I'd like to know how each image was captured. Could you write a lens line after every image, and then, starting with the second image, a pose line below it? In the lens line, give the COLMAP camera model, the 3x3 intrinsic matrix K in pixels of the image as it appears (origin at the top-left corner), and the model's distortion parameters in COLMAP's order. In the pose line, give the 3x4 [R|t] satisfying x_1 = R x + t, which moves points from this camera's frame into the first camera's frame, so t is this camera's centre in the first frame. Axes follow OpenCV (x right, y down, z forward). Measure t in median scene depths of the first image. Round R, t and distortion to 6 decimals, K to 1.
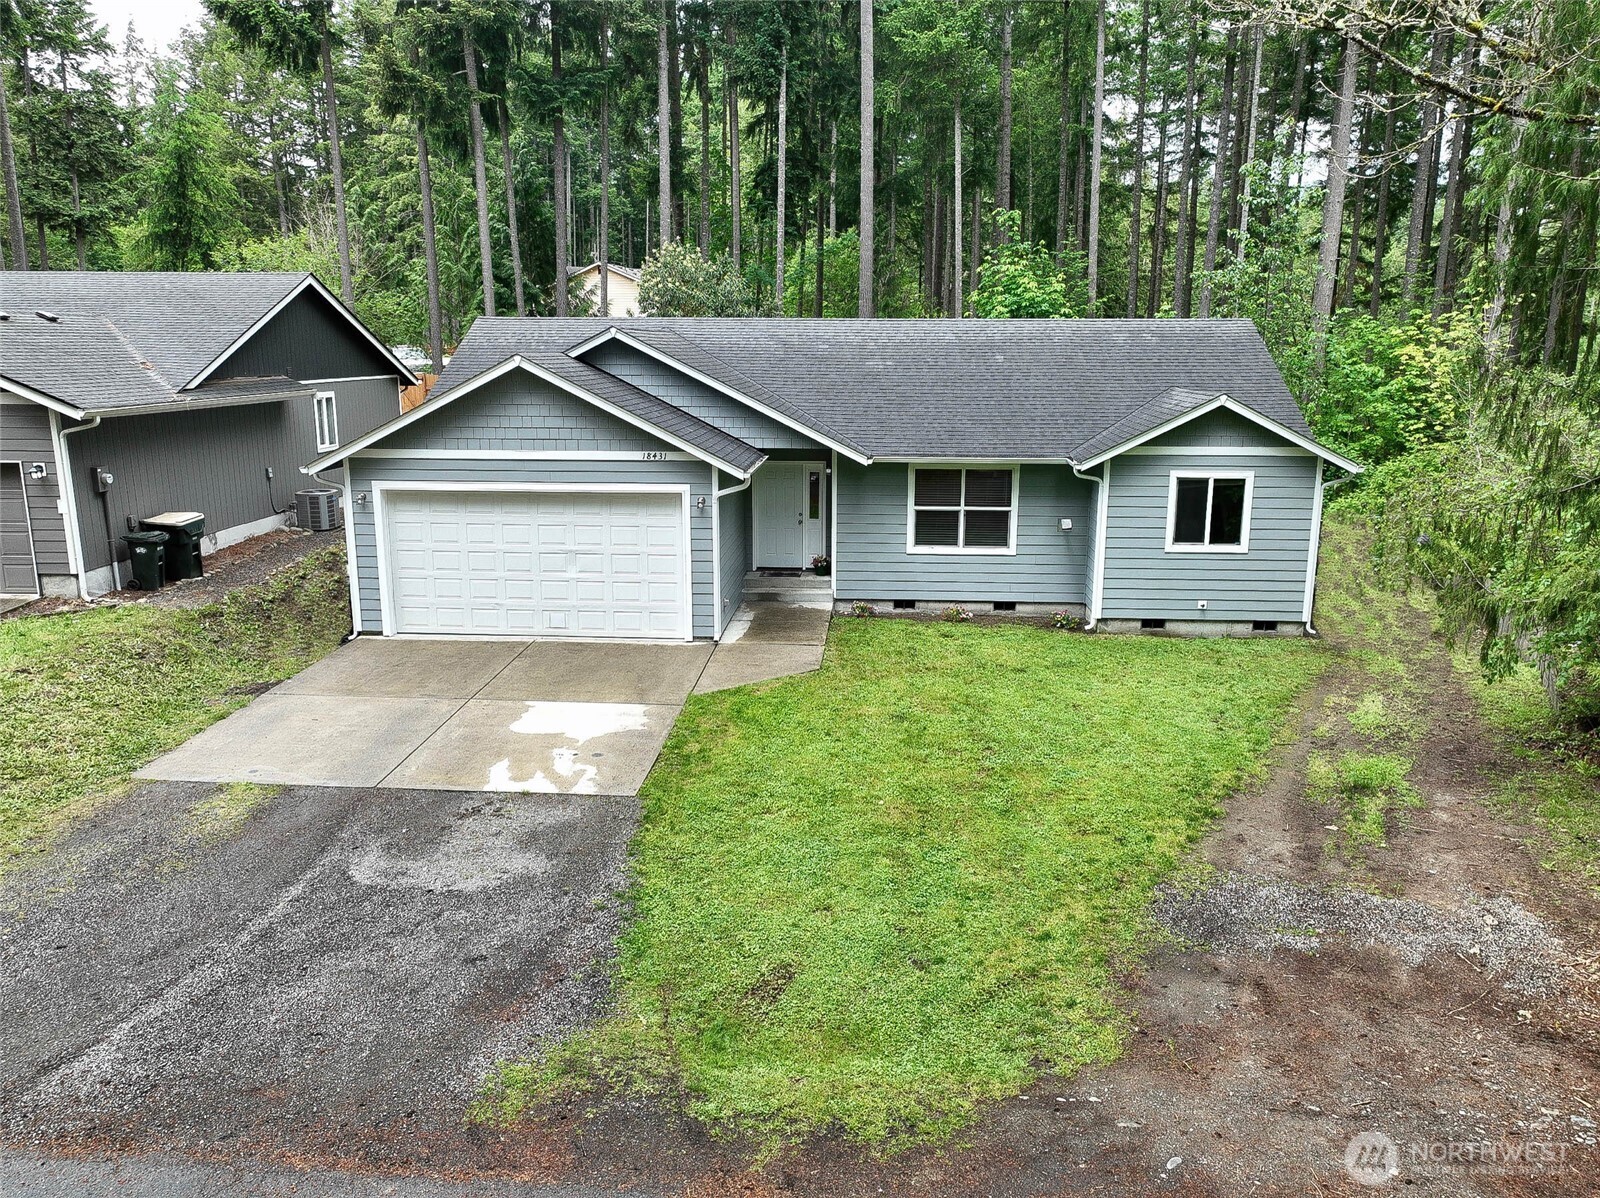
lens RADIAL K [[1111.2, 0, 809.6], [0, 1111.2, 601.6], [0, 0, 1]] dist [0.000937, 0.010105]
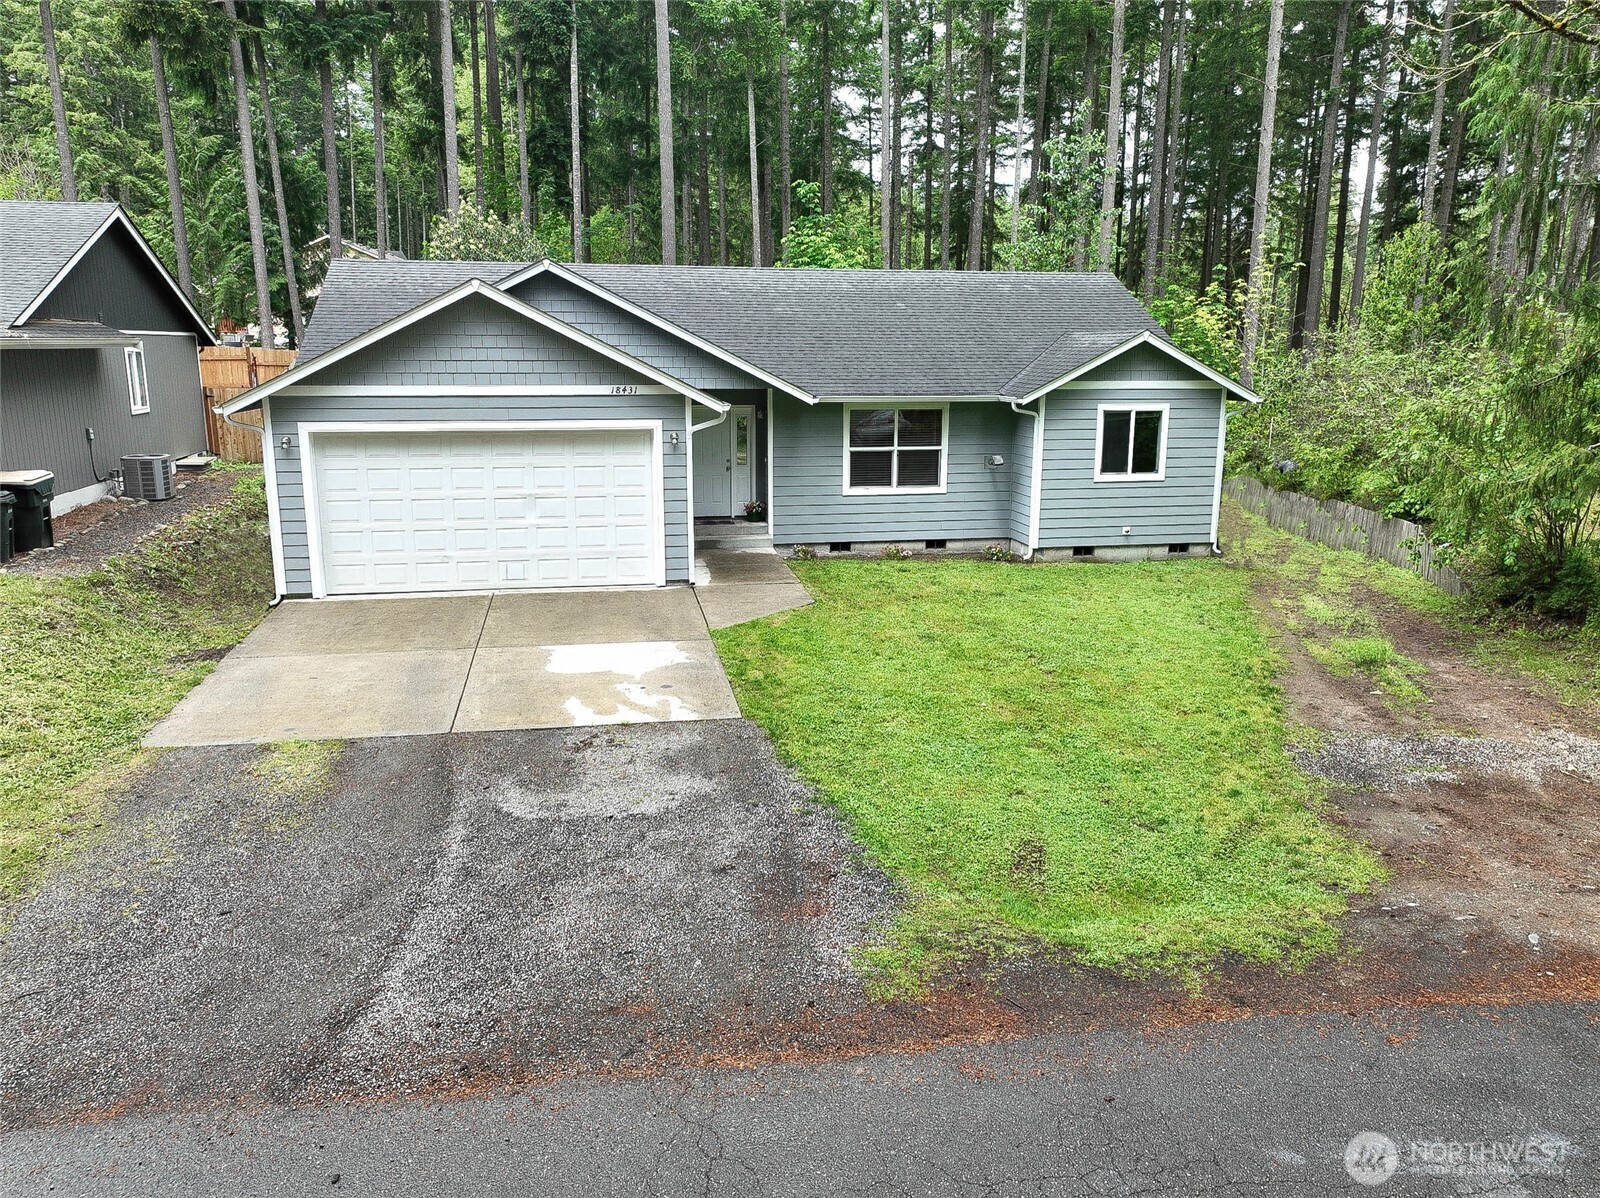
lens RADIAL K [[1111.2, 0, 809.6], [0, 1111.2, 601.6], [0, 0, 1]] dist [0.000937, 0.010105]
pose [[0.969041, -0.054558, 0.240795, -0.218159], [0.053191, 0.998510, 0.012180, 0.044814], [-0.241101, 0.001006, 0.970499, 0.040233]]
